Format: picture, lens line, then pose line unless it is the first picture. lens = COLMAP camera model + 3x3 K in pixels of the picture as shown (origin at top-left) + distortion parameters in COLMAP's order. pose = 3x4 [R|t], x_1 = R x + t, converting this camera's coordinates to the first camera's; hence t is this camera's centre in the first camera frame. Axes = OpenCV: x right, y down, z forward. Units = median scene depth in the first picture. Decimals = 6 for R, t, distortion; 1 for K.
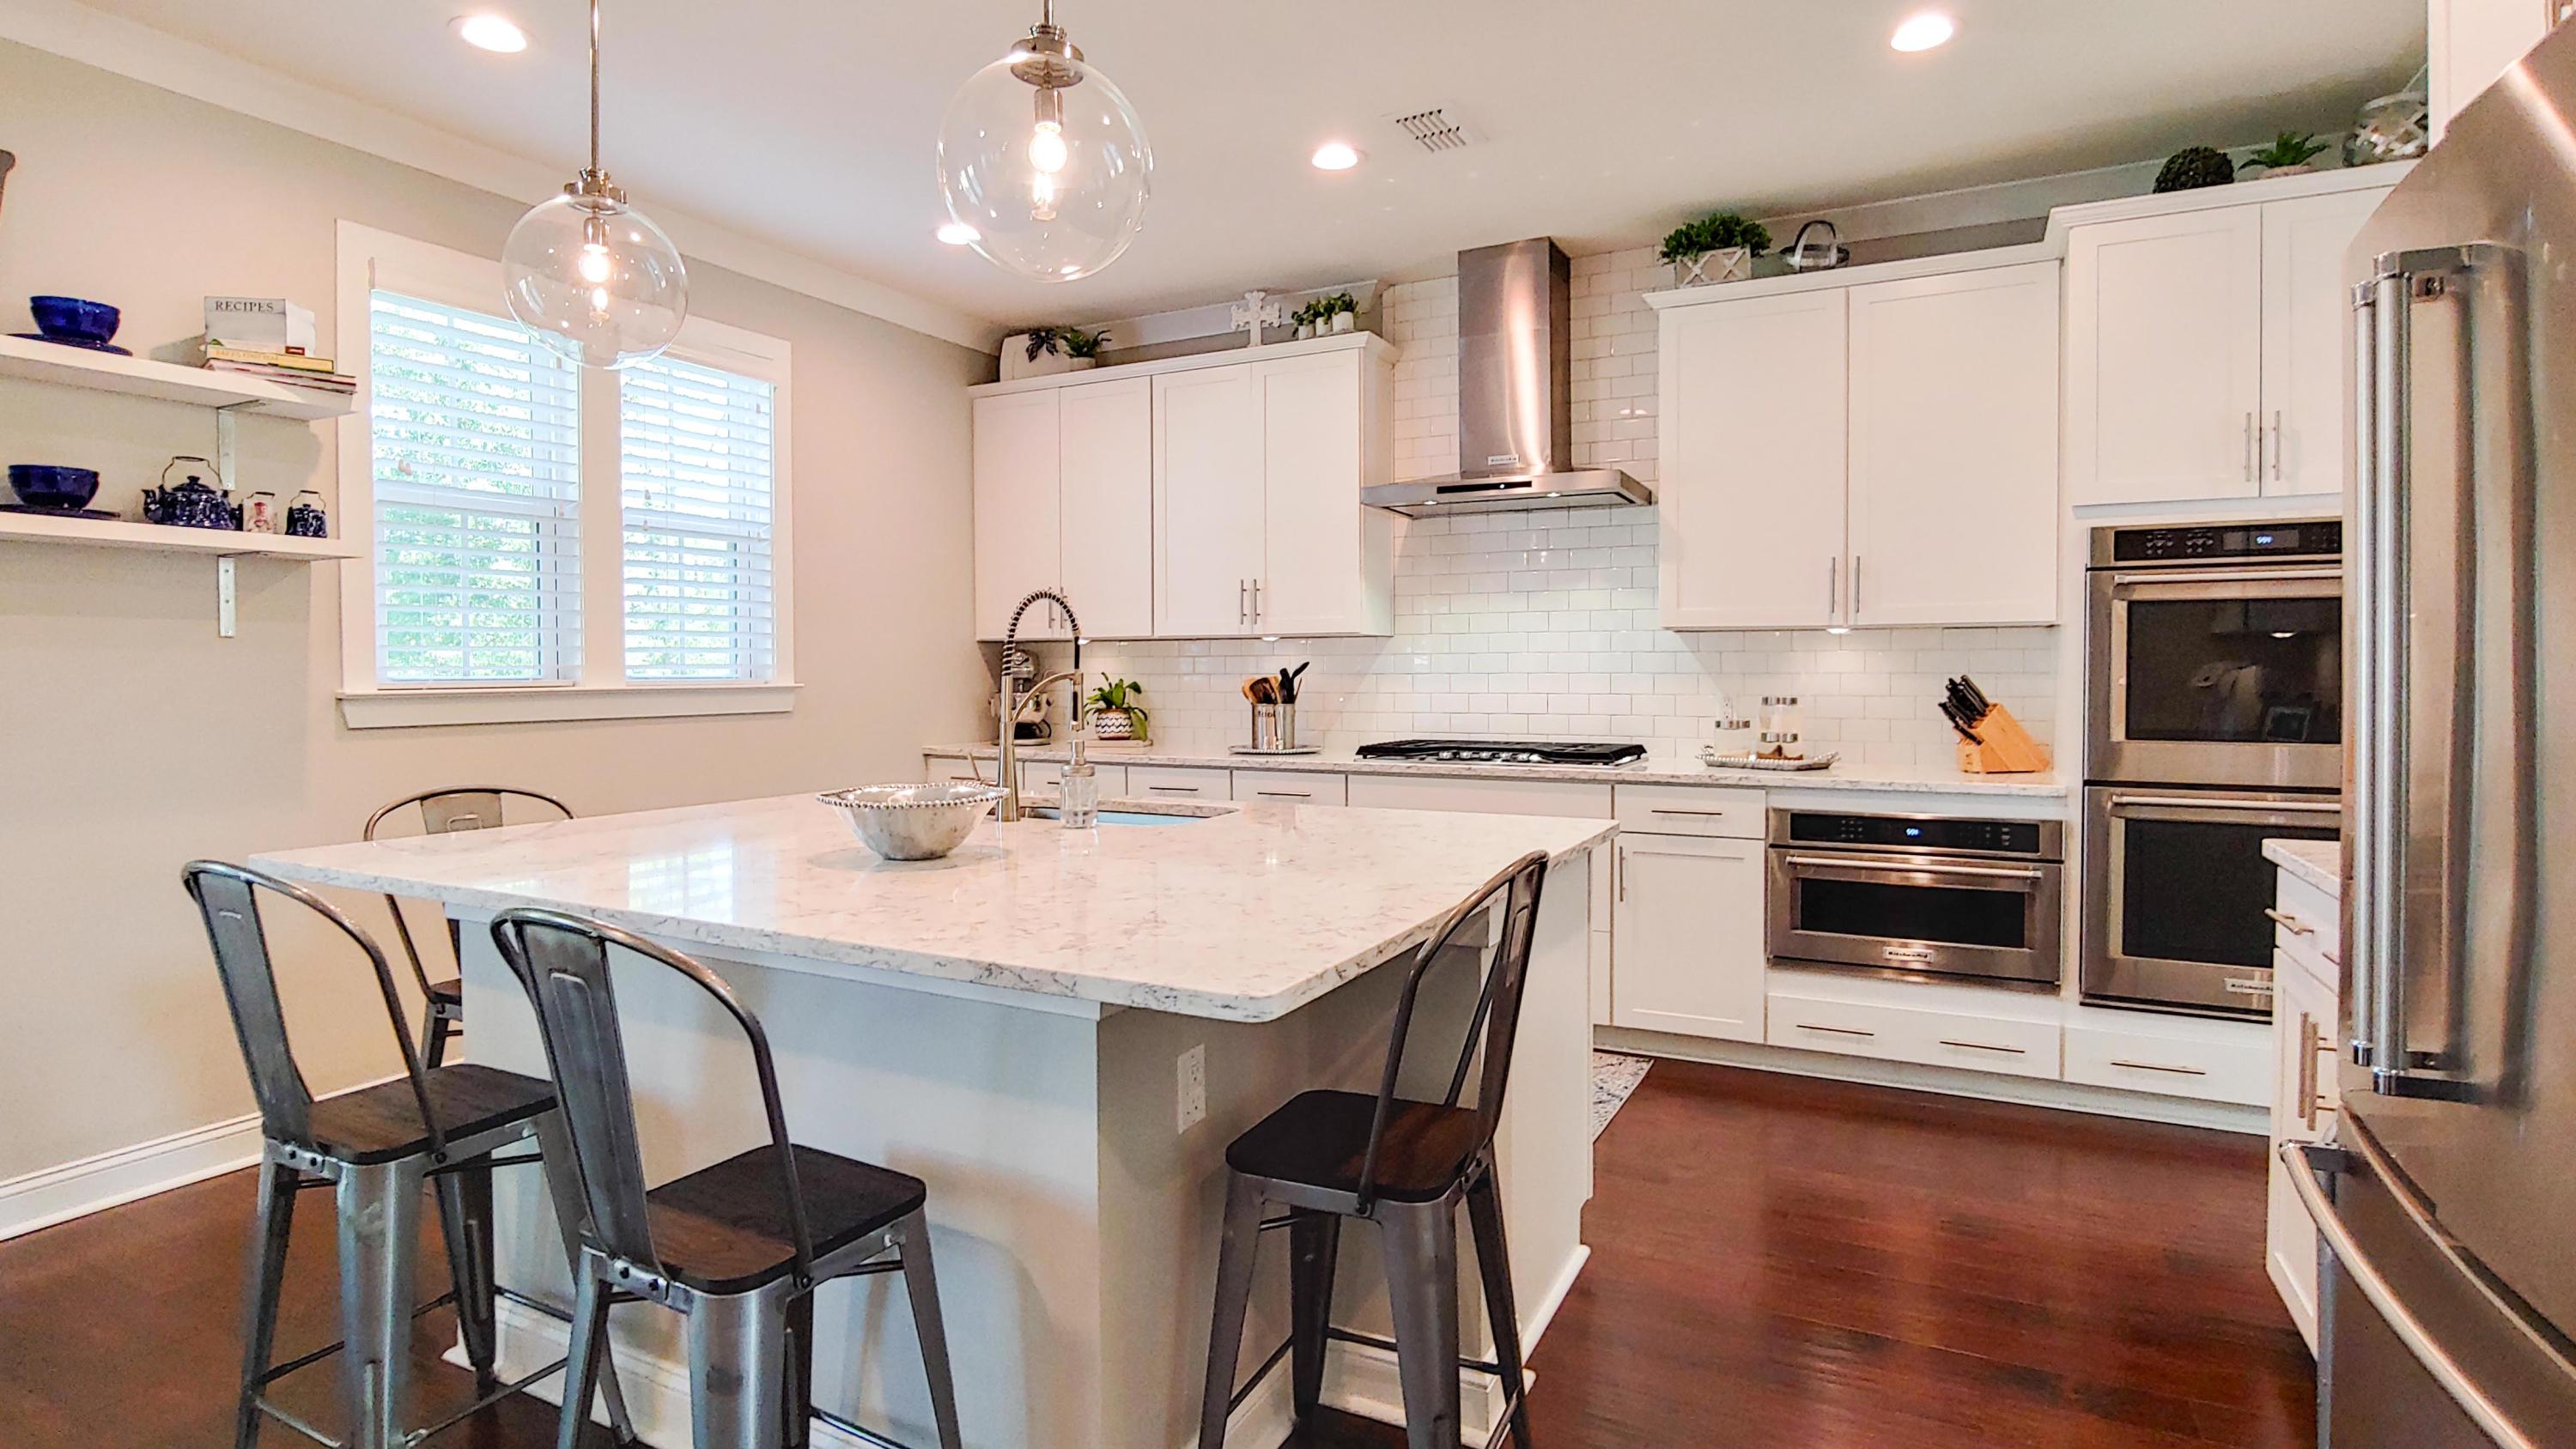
lens RADIAL K [[1229.7, 0, 1288.5], [0, 1229.7, 703.9], [0, 0, 1]] dist [-0.019548, 0.000613]
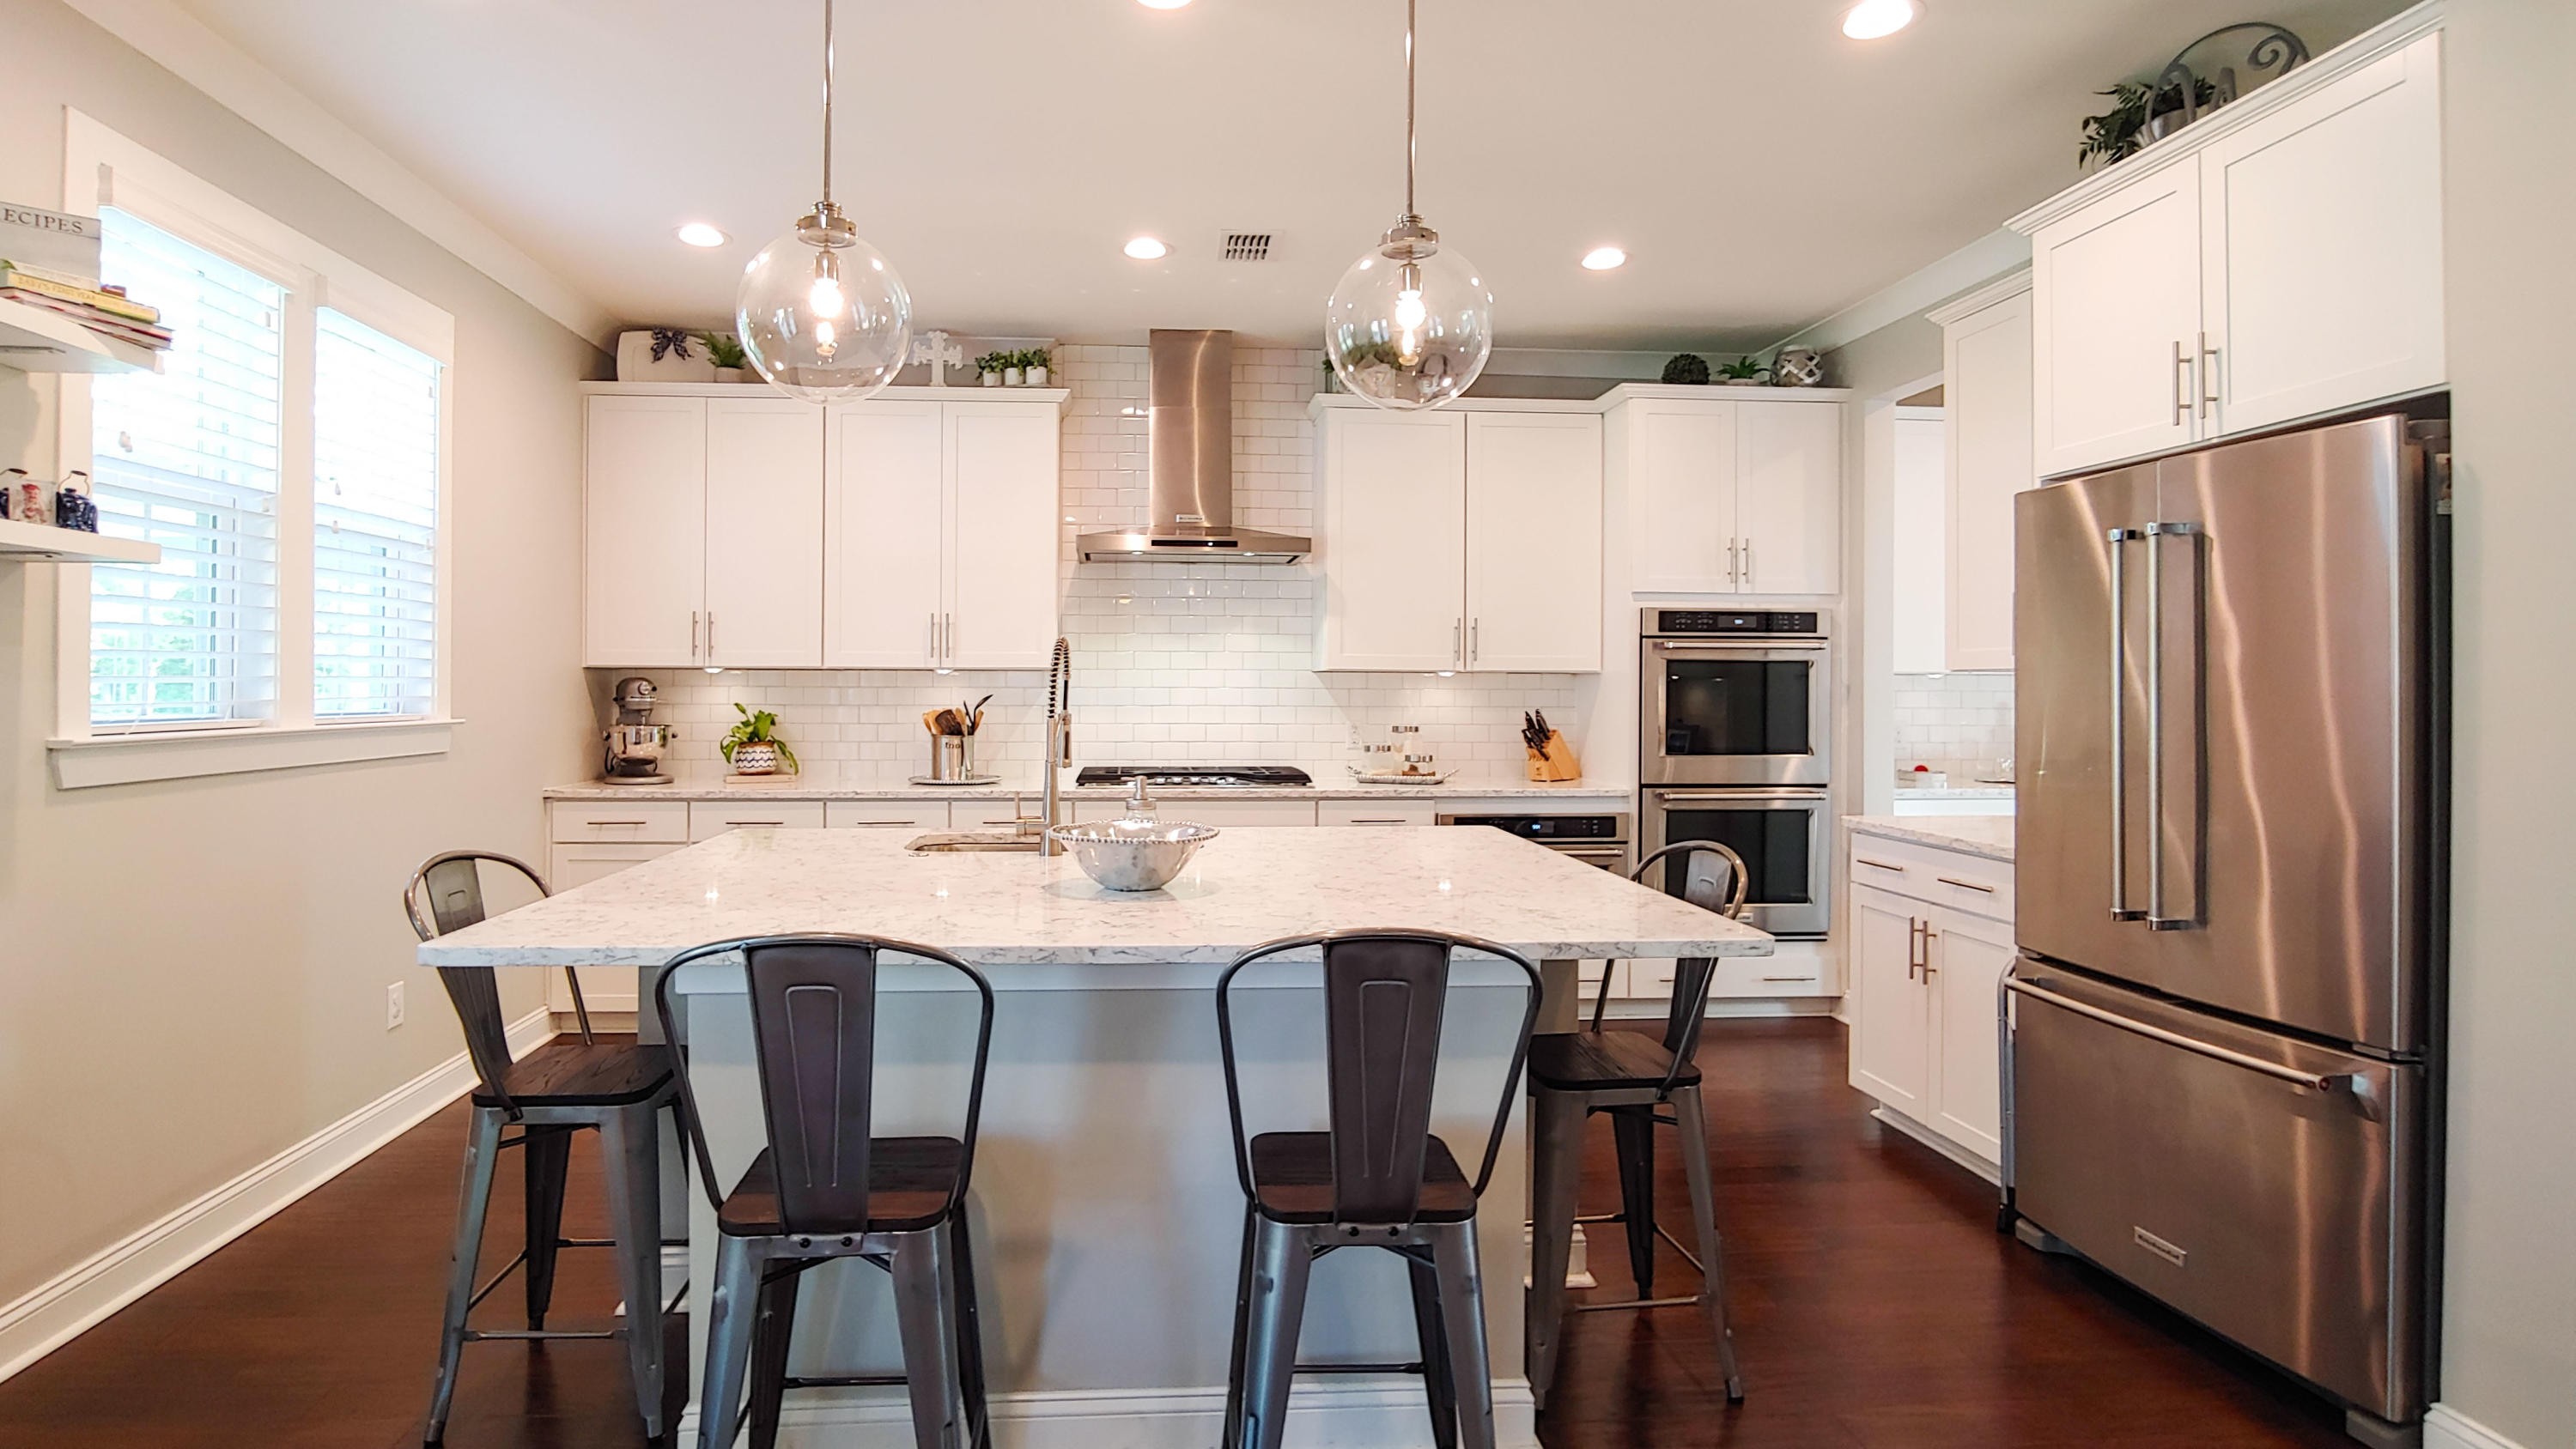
lens RADIAL K [[1264.6, 0, 1187.2], [0, 1264.6, 692.8], [0, 0, 1]] dist [-0.021979, 0.000194]
pose [[0.860058, 0.004647, 0.510175, -0.453792], [0.007294, 0.999744, -0.021402, -0.013675], [-0.510144, 0.022128, 0.859805, -0.000401]]
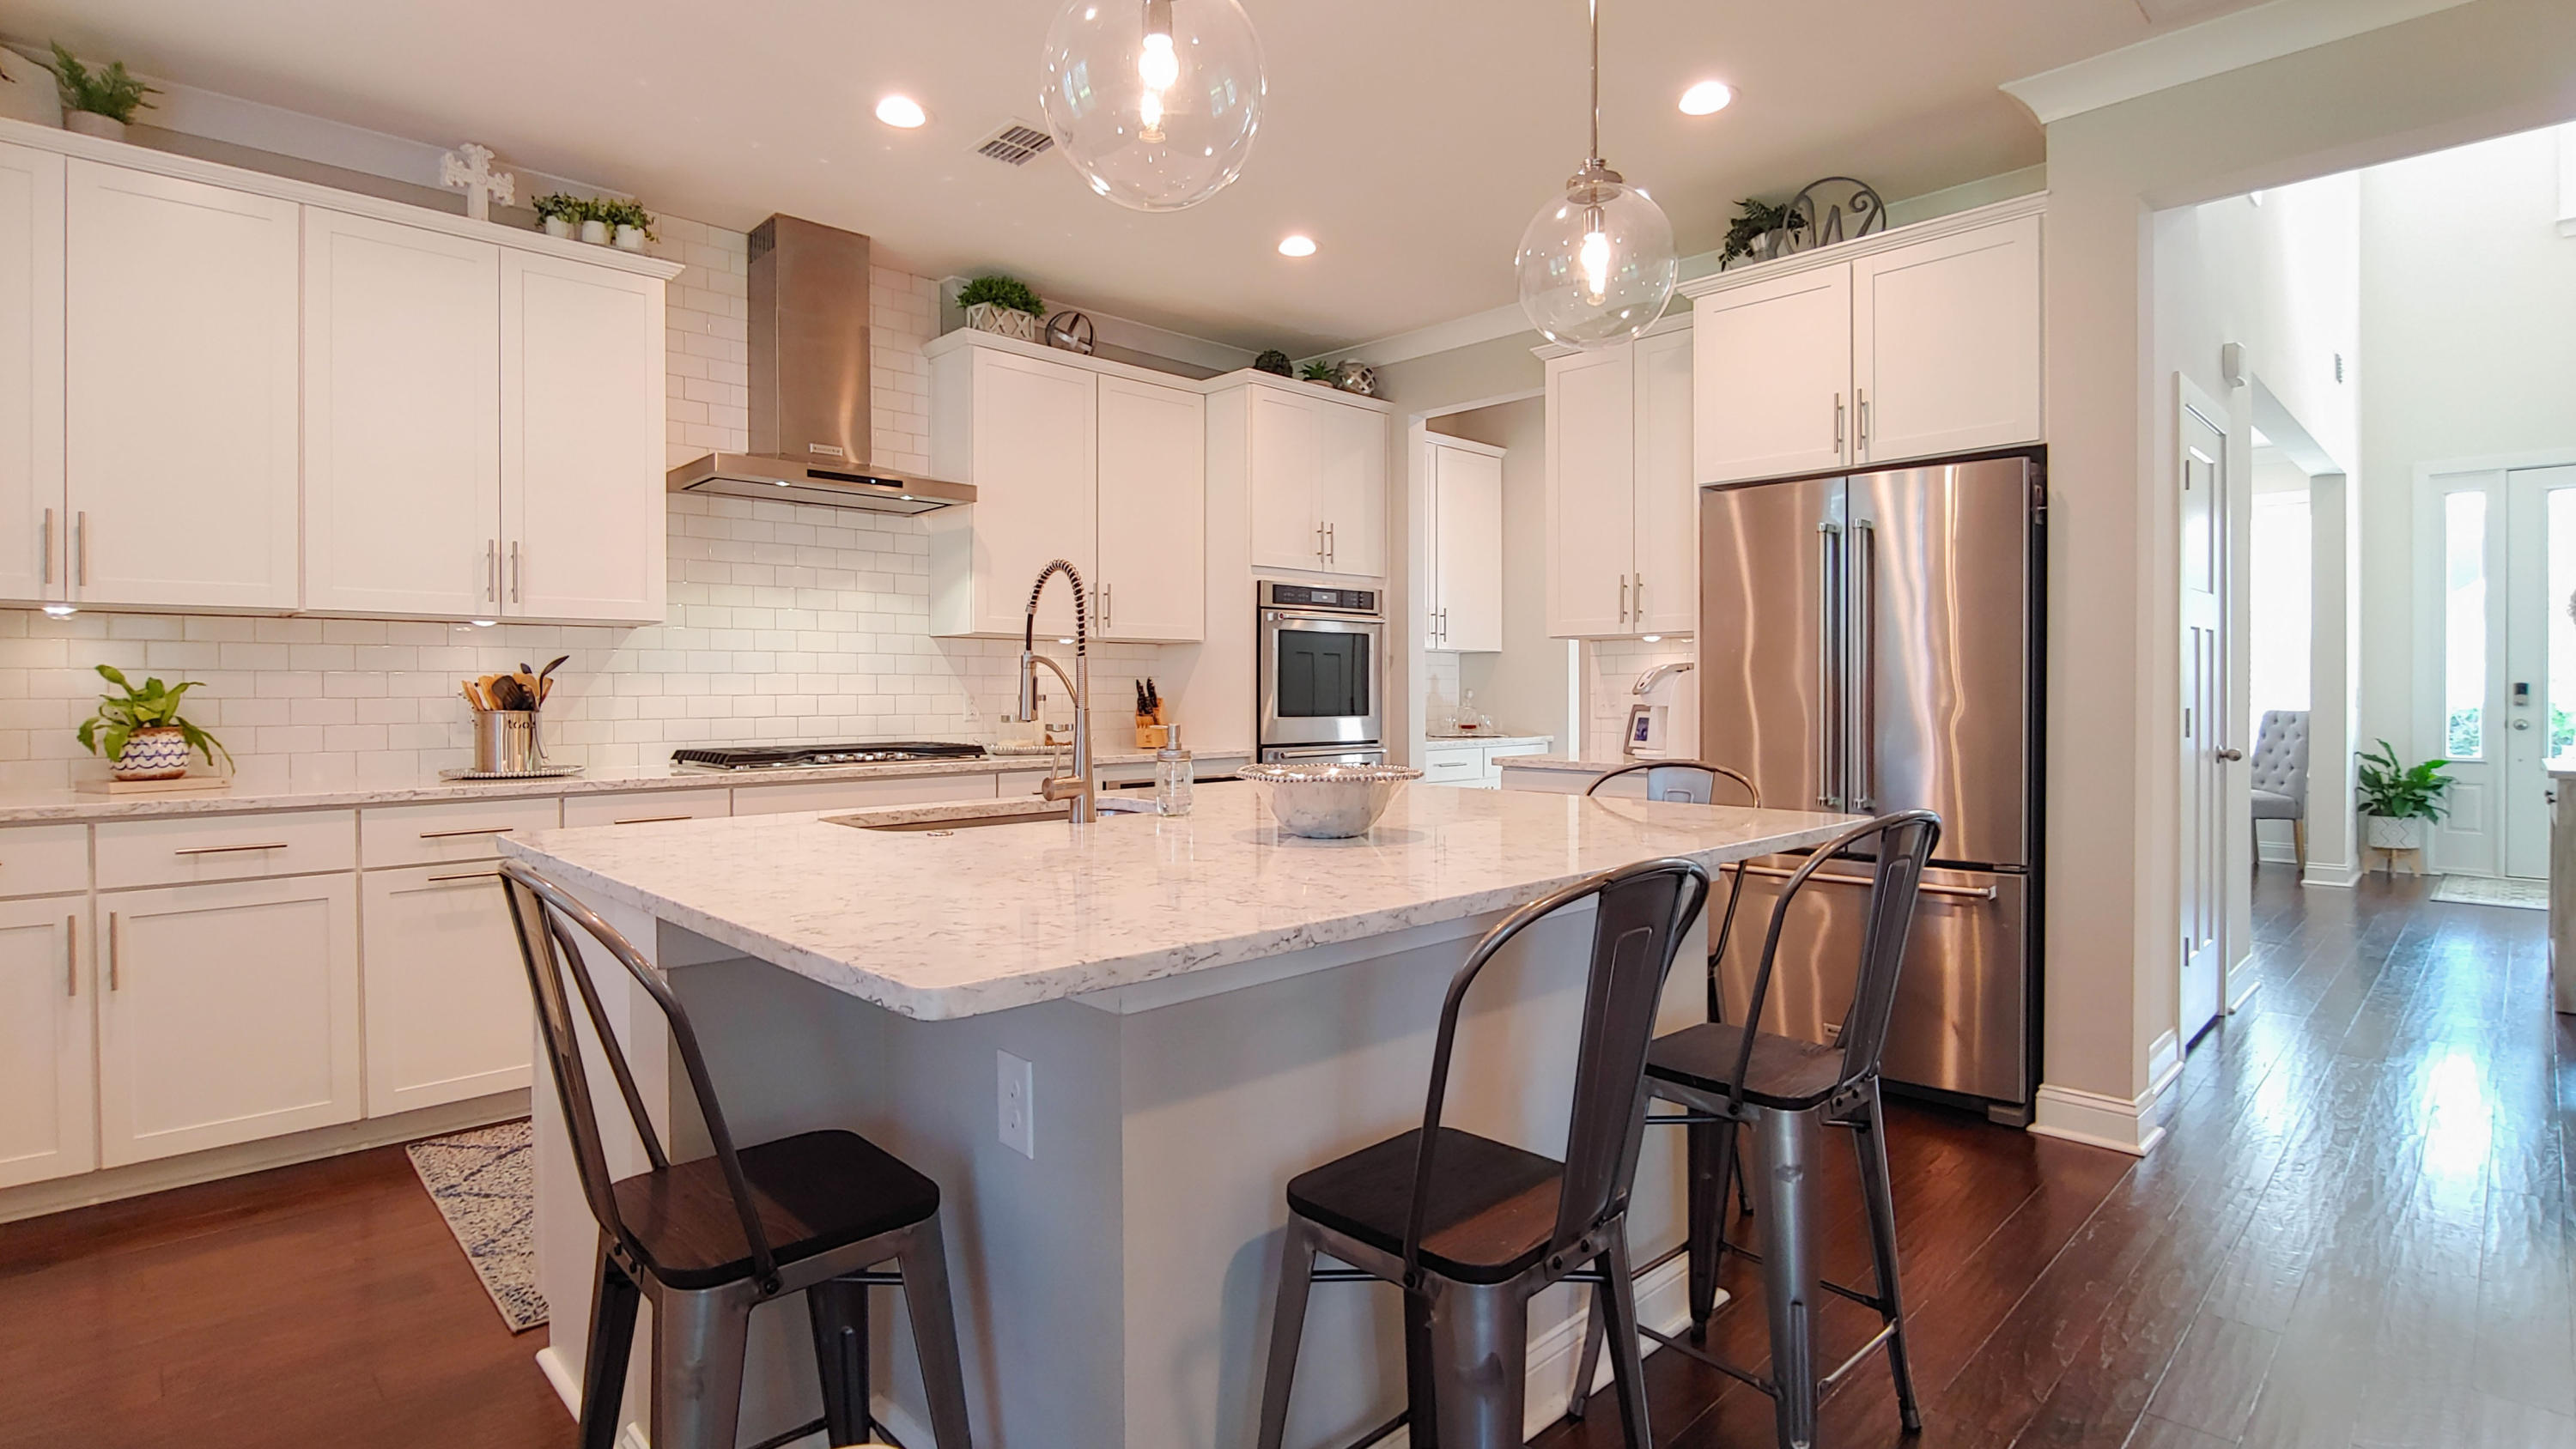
lens RADIAL K [[1253.2, 0, 1267.7], [0, 1253.2, 710.9], [0, 0, 1]] dist [-0.022004, -0.000434]
pose [[0.325709, -0.013681, 0.945371, -0.680122], [0.027291, 0.999615, 0.005063, 0.010049], [-0.945076, 0.024151, 0.325957, 0.387134]]
